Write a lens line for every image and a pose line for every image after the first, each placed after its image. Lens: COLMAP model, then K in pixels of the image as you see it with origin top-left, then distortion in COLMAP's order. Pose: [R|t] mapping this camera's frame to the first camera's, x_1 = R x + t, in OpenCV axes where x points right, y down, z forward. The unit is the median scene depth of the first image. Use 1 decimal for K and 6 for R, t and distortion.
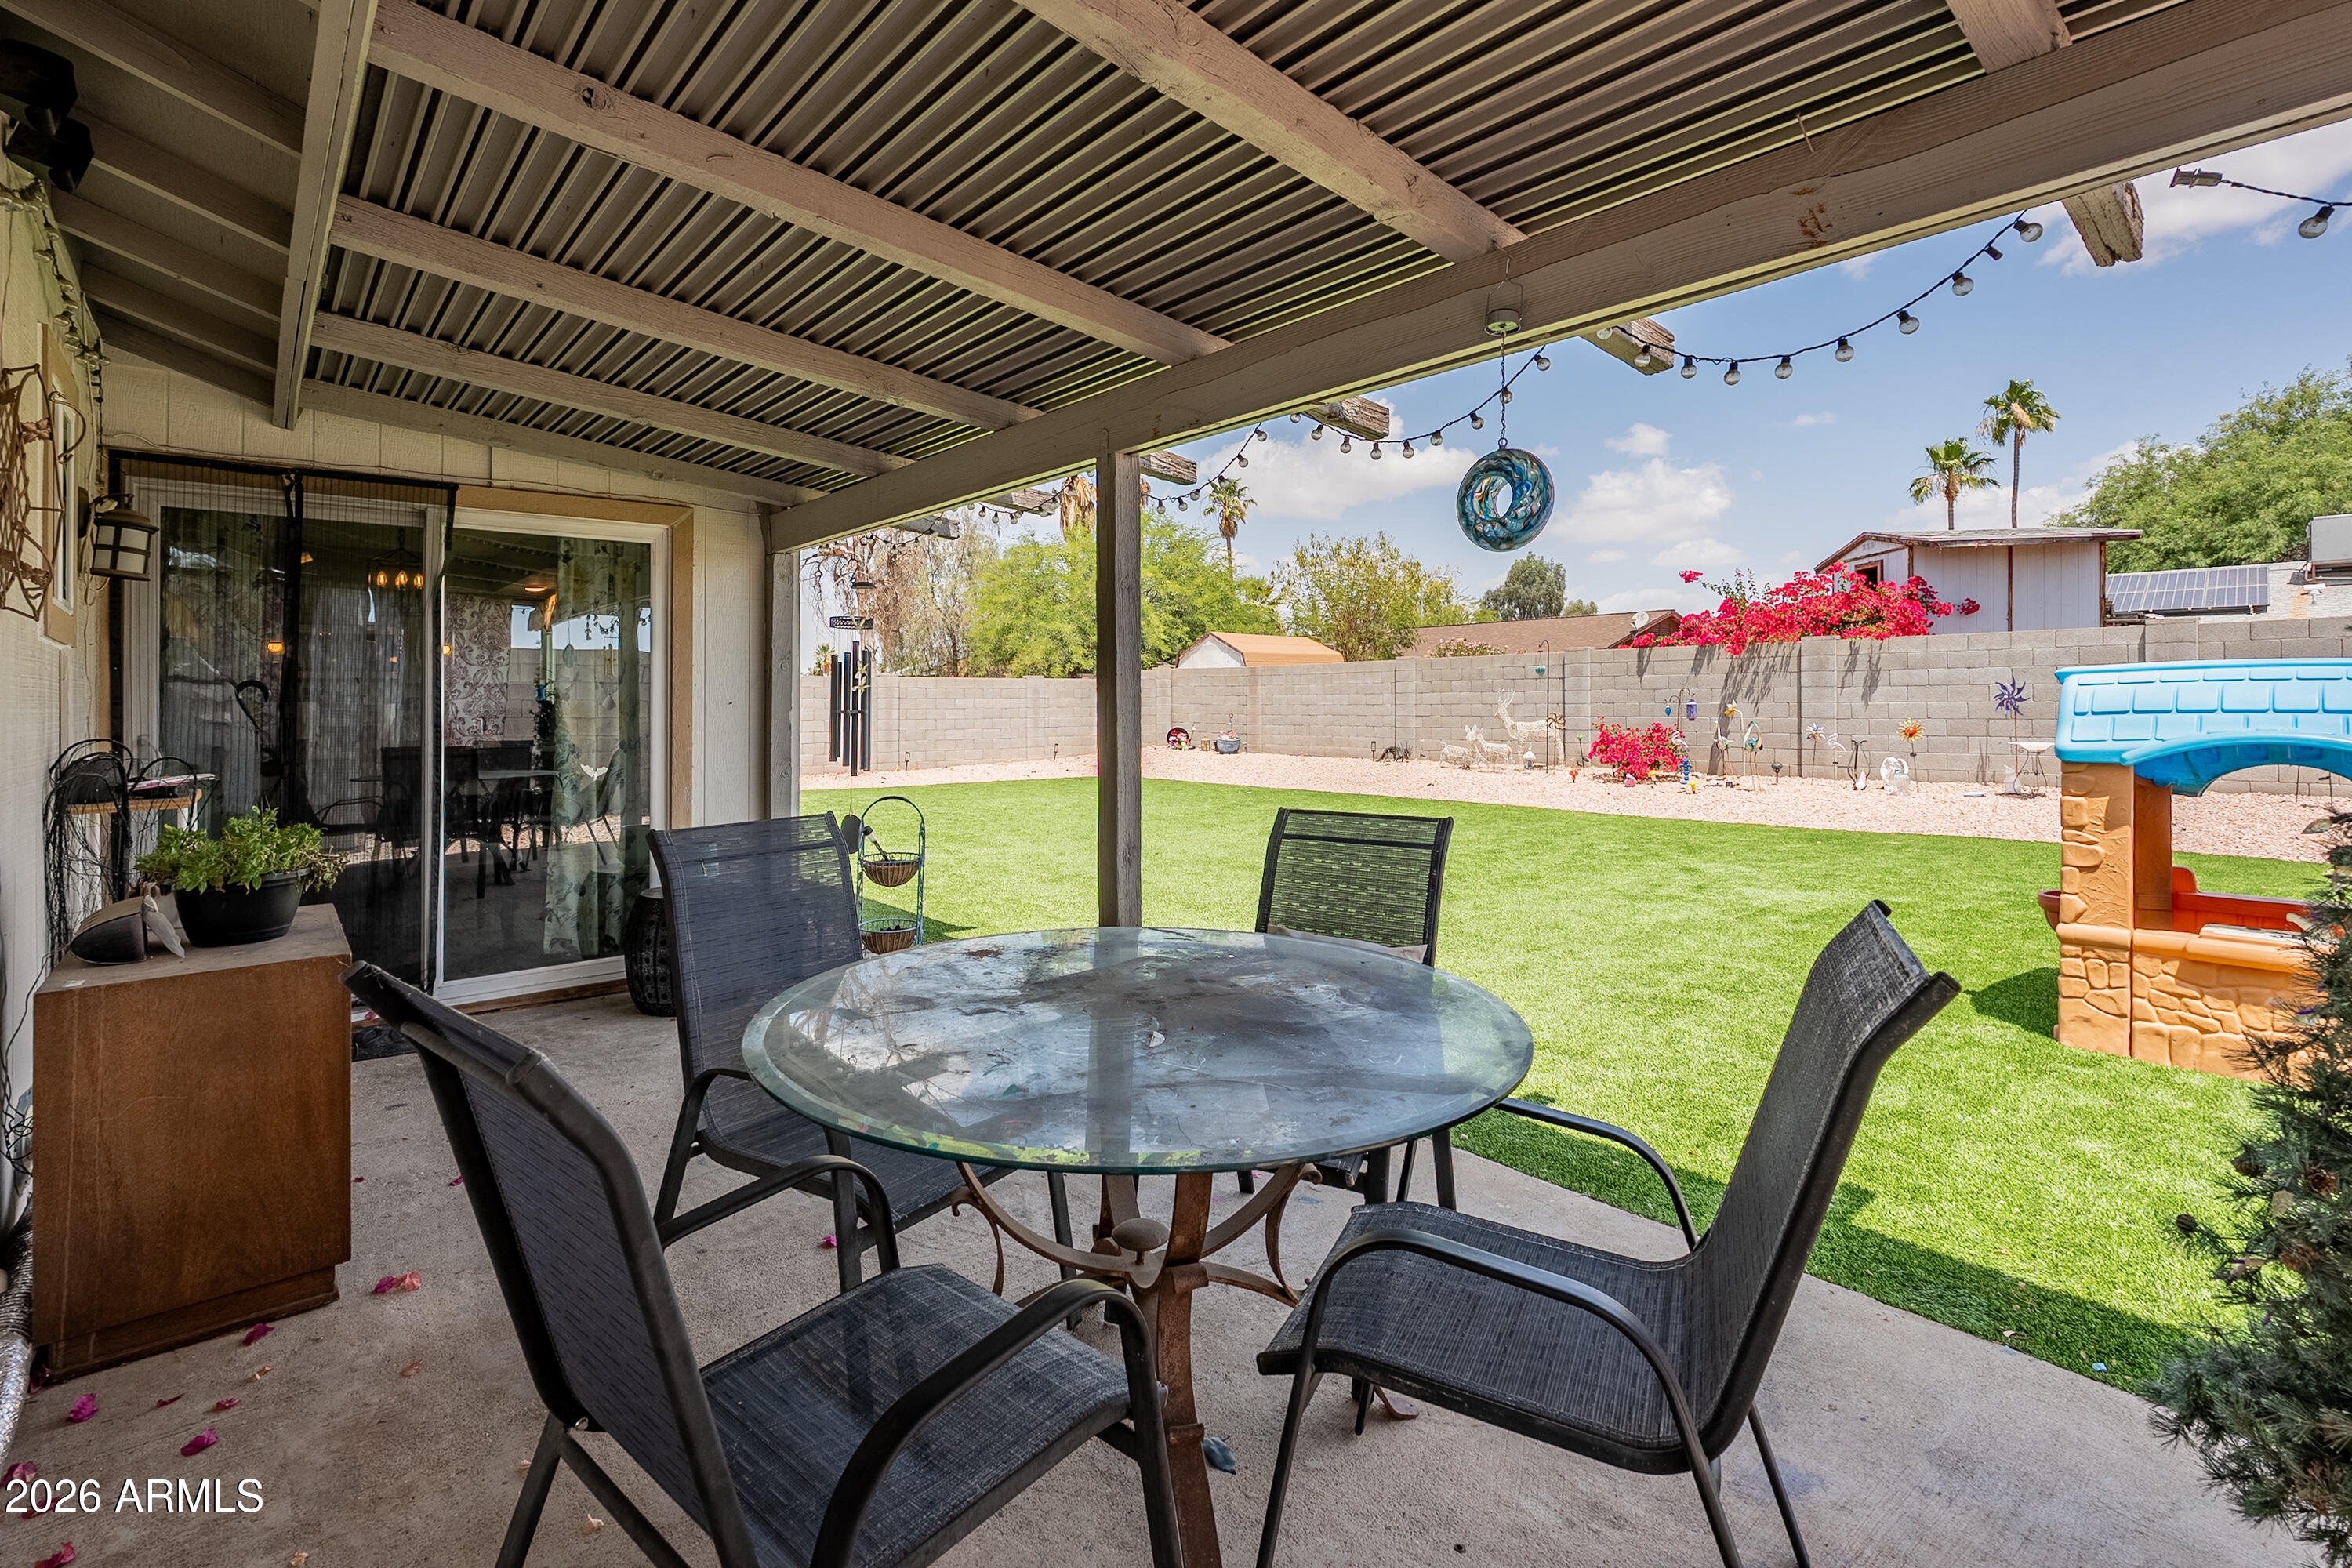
lens RADIAL K [[1060.3, 0, 1216.7], [0, 1060.3, 692.6], [0, 0, 1]] dist [-0.016637, 0.006835]
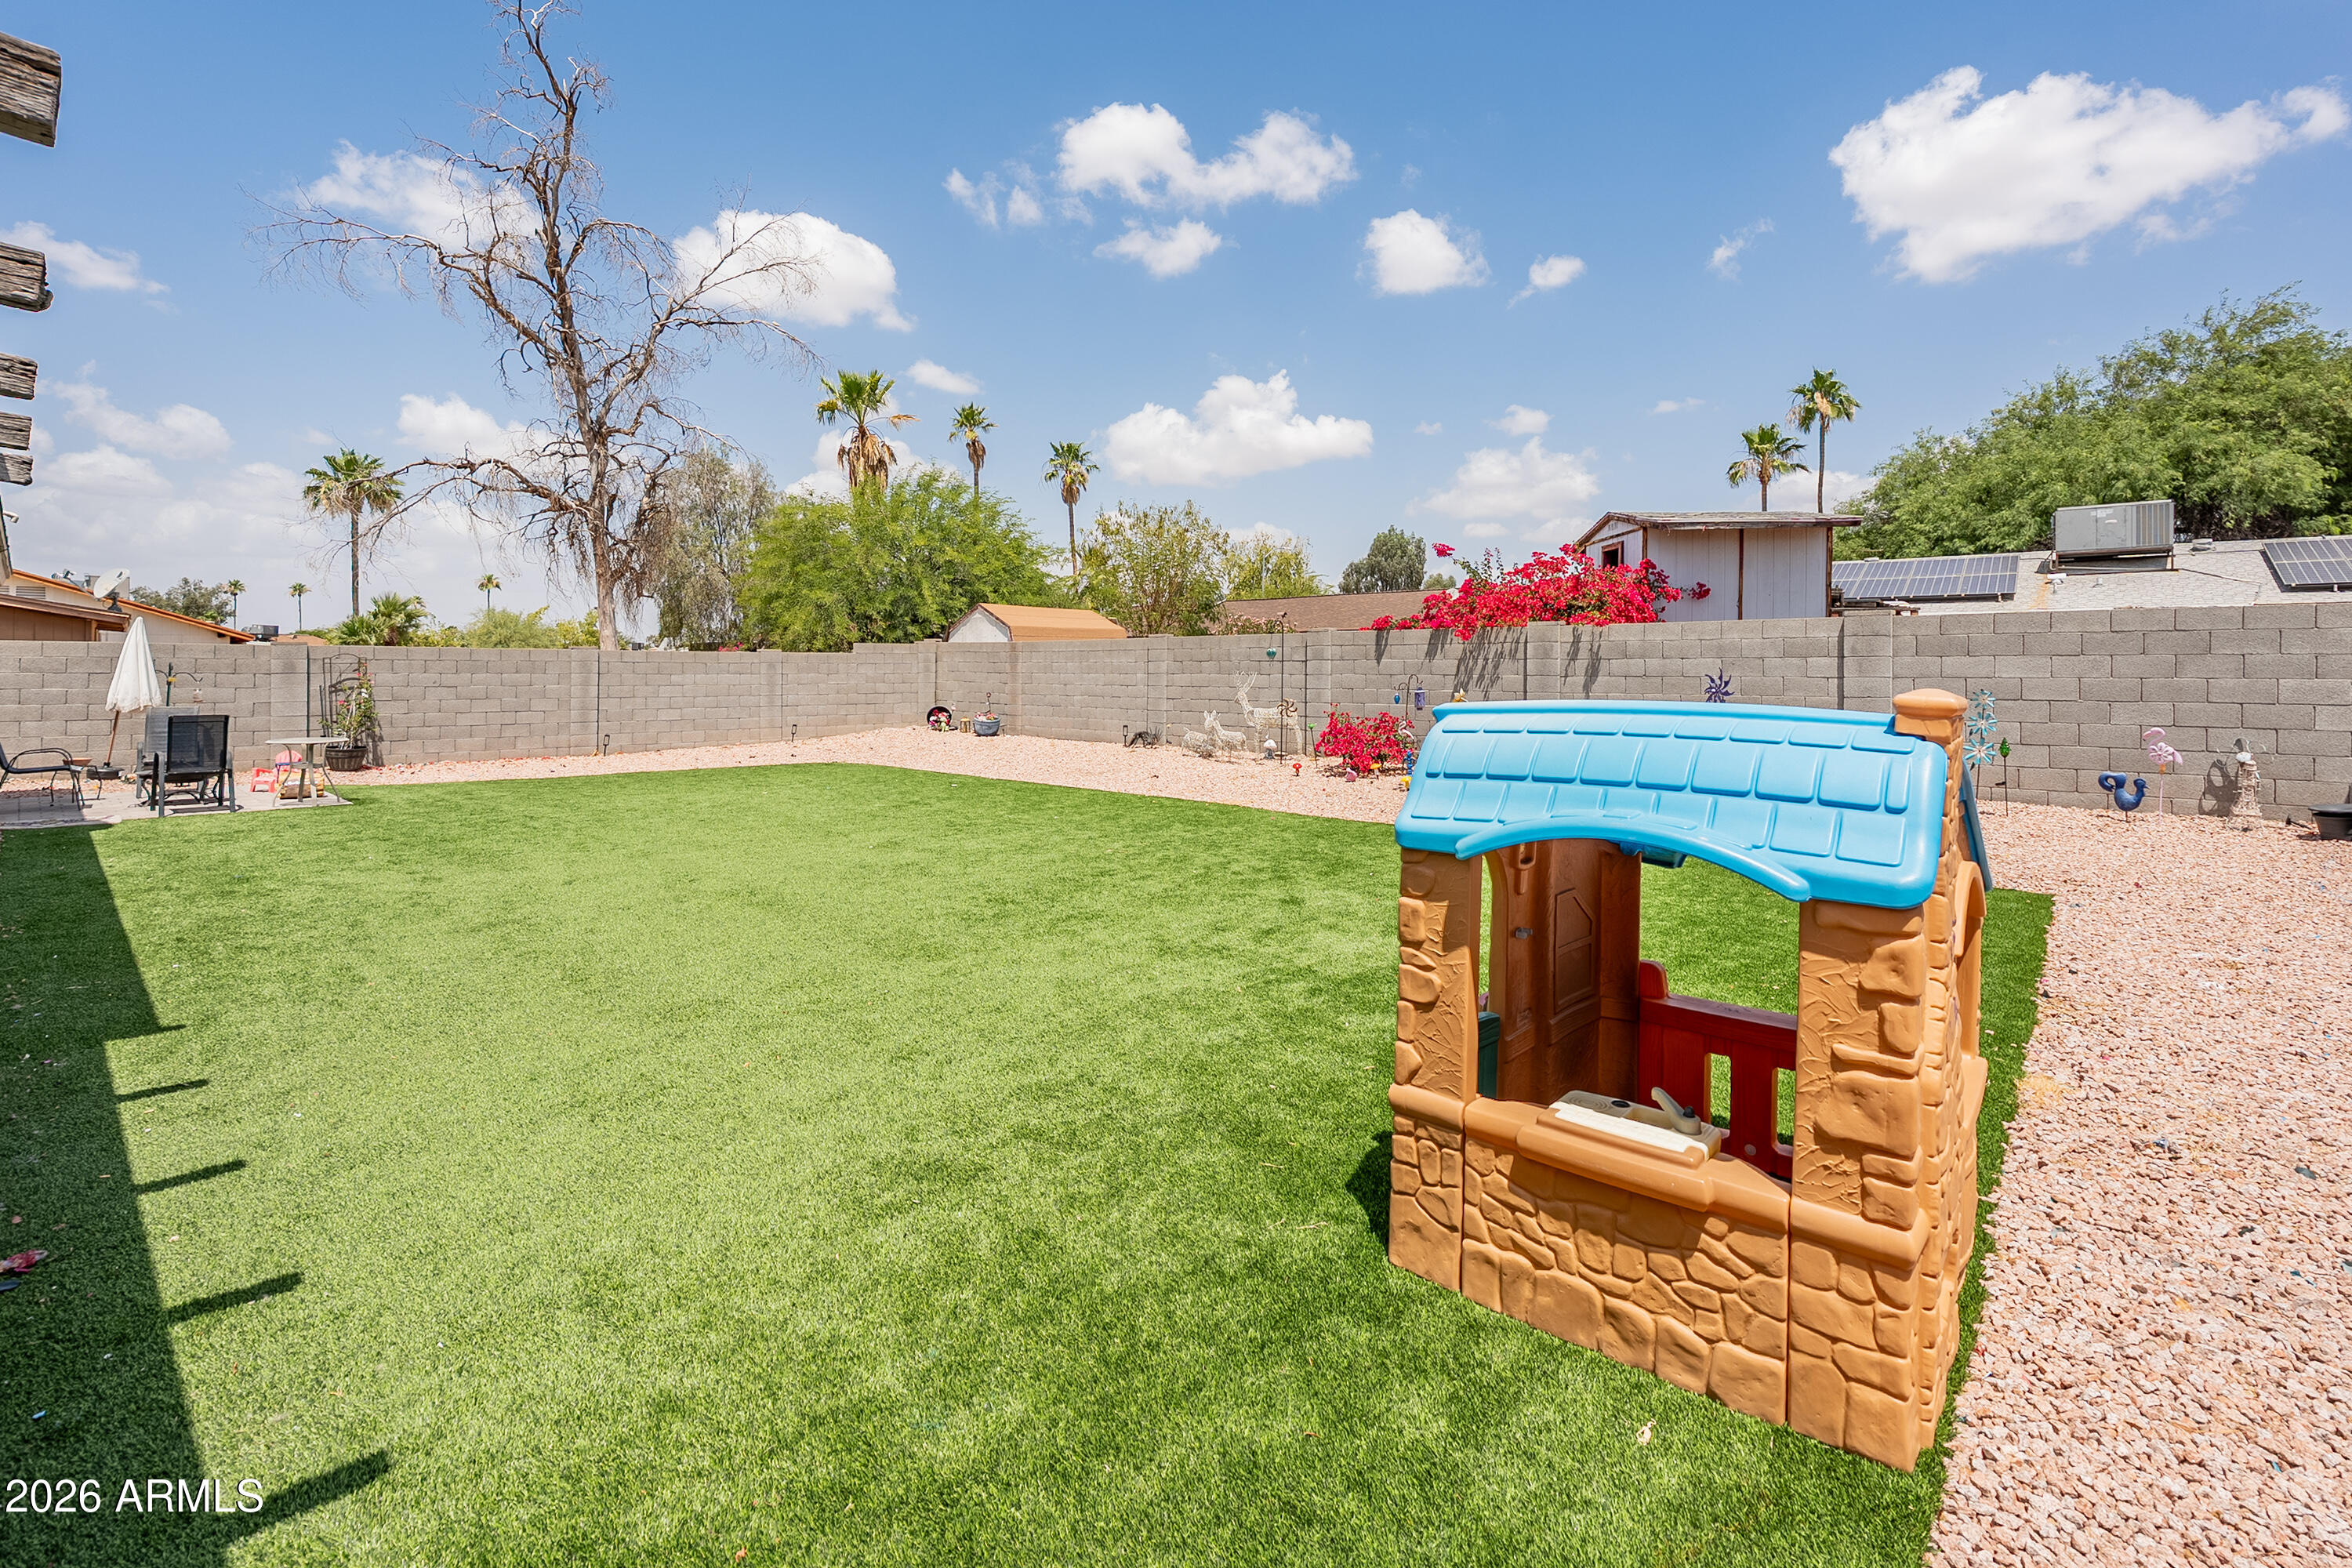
lens RADIAL K [[1060.3, 0, 1200.9], [0, 1060.3, 630.2], [0, 0, 1]] dist [-0.016637, 0.006835]
pose [[0.995006, 0.011580, 0.099137, 0.126159], [-0.008829, 0.999565, -0.028148, -0.012052], [-0.099420, 0.027132, 0.994676, 0.065440]]
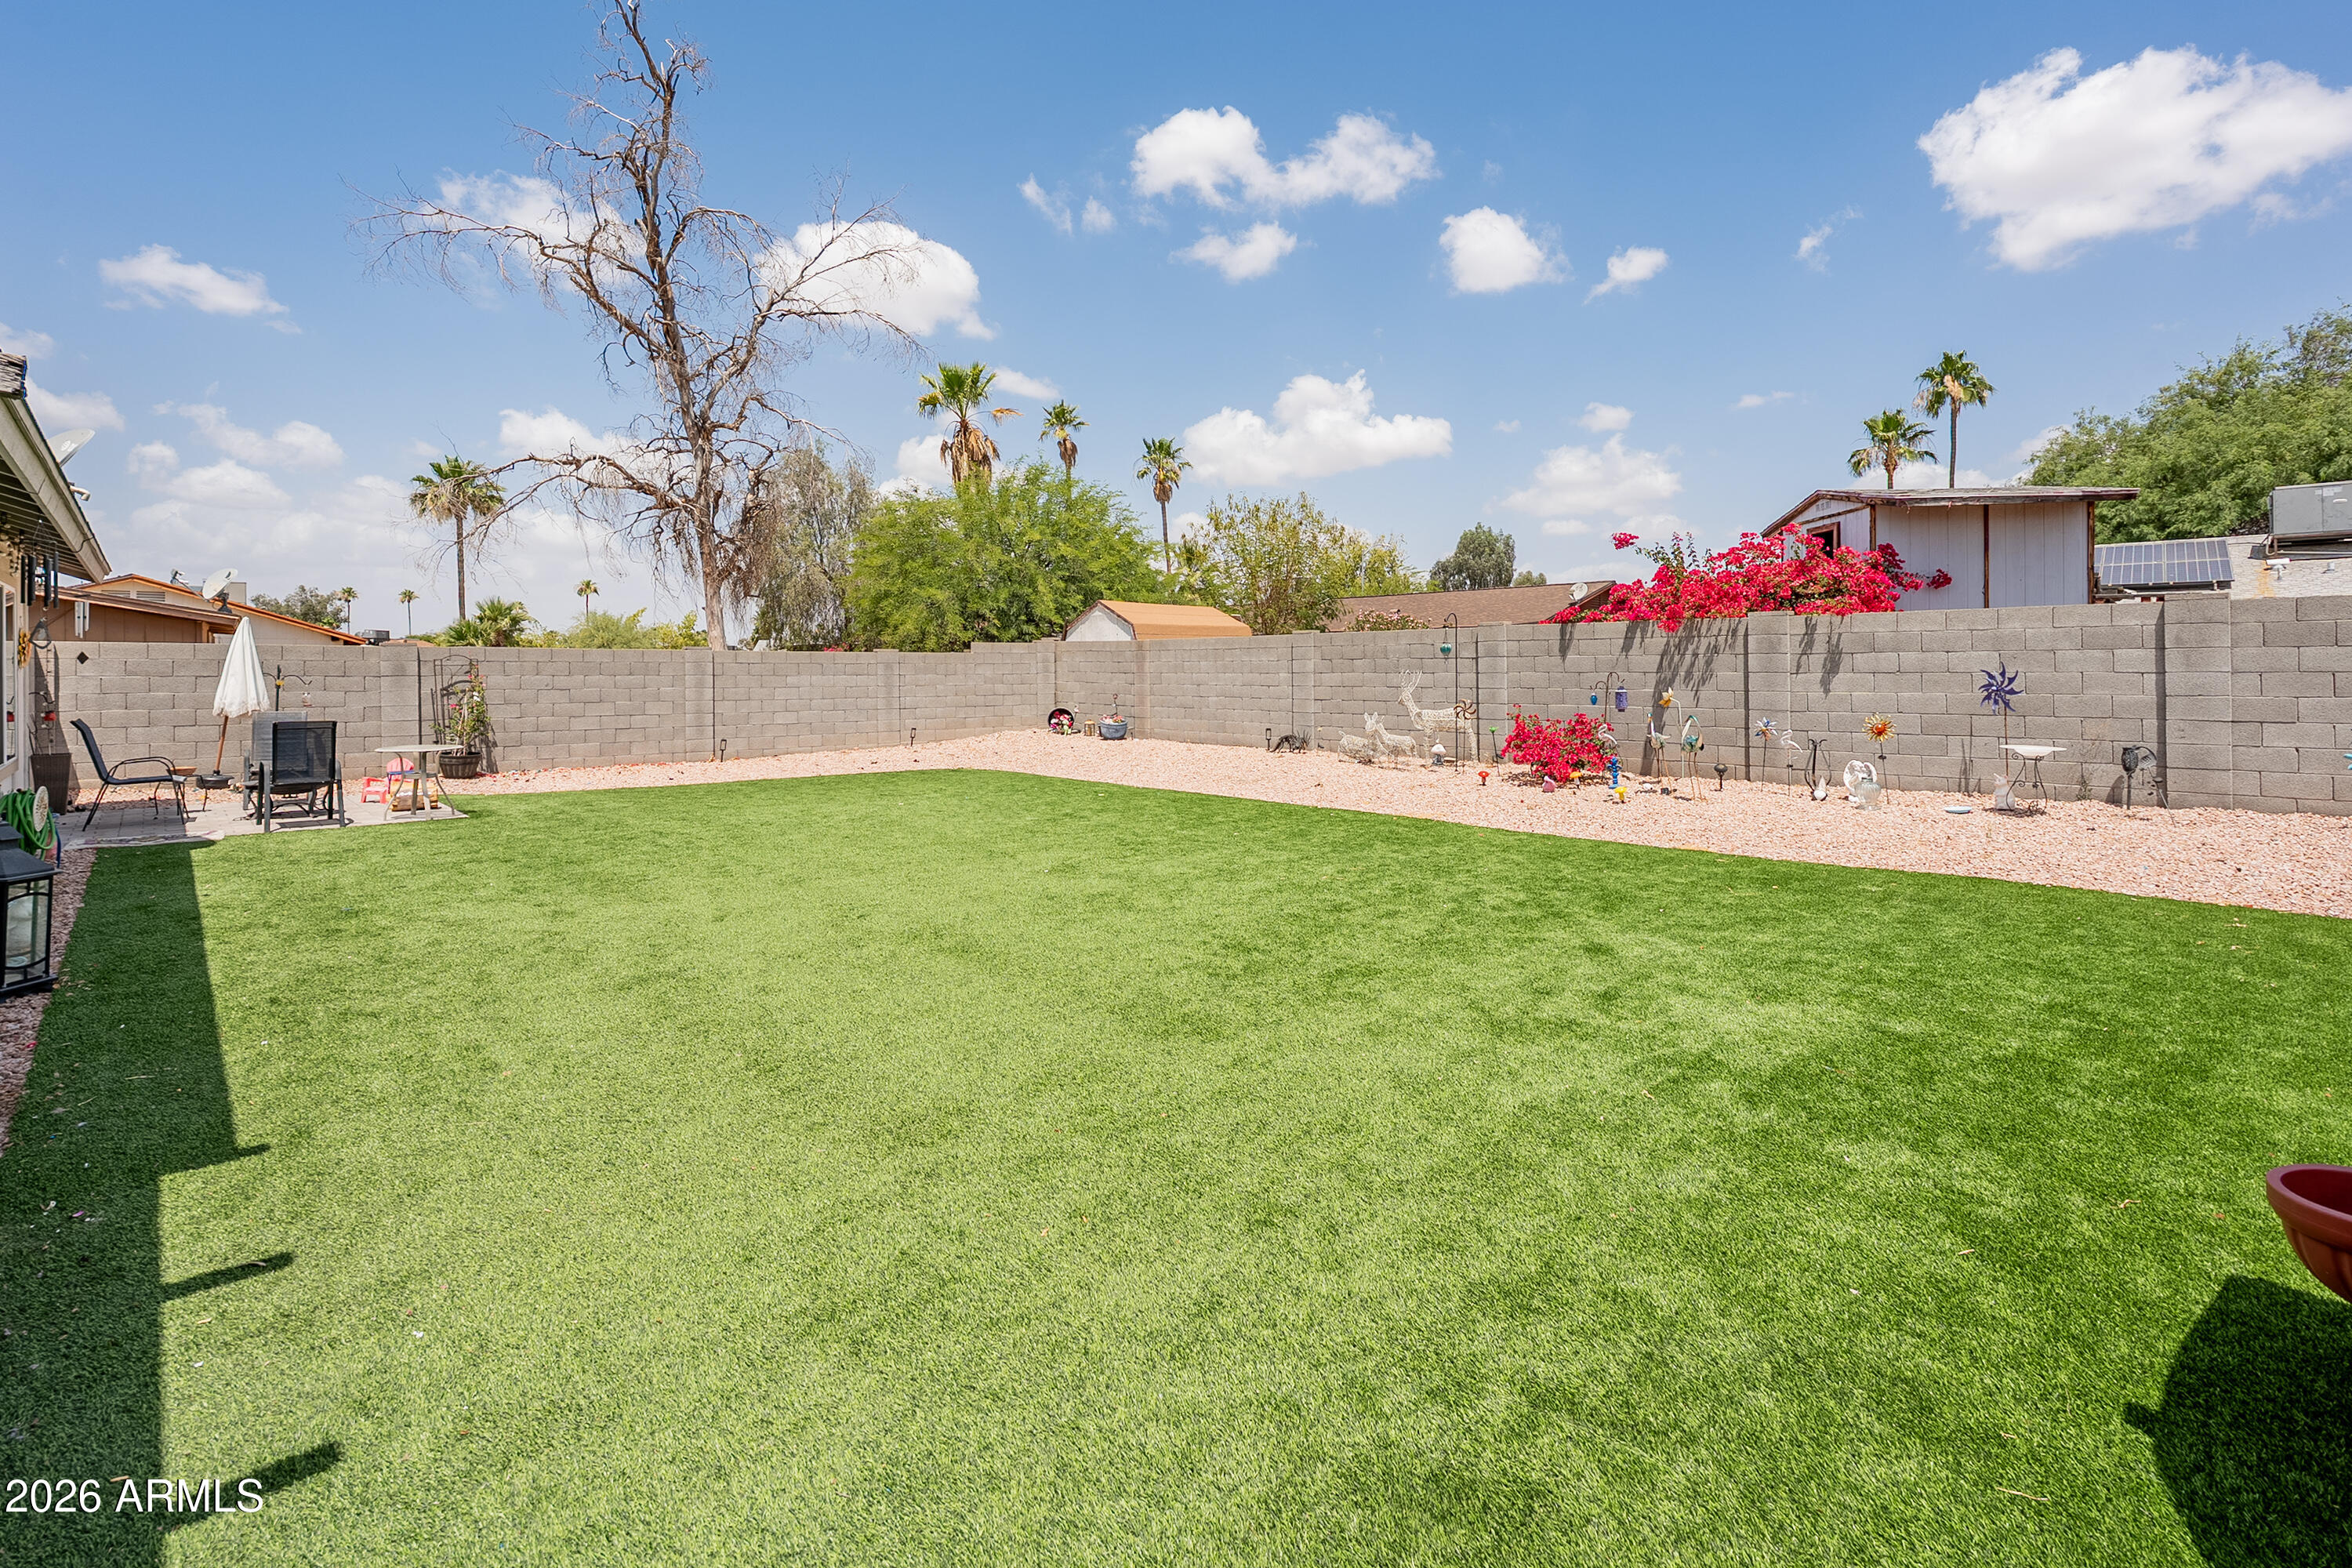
lens RADIAL K [[1060.3, 0, 1233.4], [0, 1060.3, 645.8], [0, 0, 1]] dist [-0.016637, 0.006835]
pose [[0.998404, 0.005157, 0.056237, 0.073637], [-0.004350, 0.999886, -0.014469, -0.009115], [-0.056305, 0.014201, 0.998313, 0.139372]]
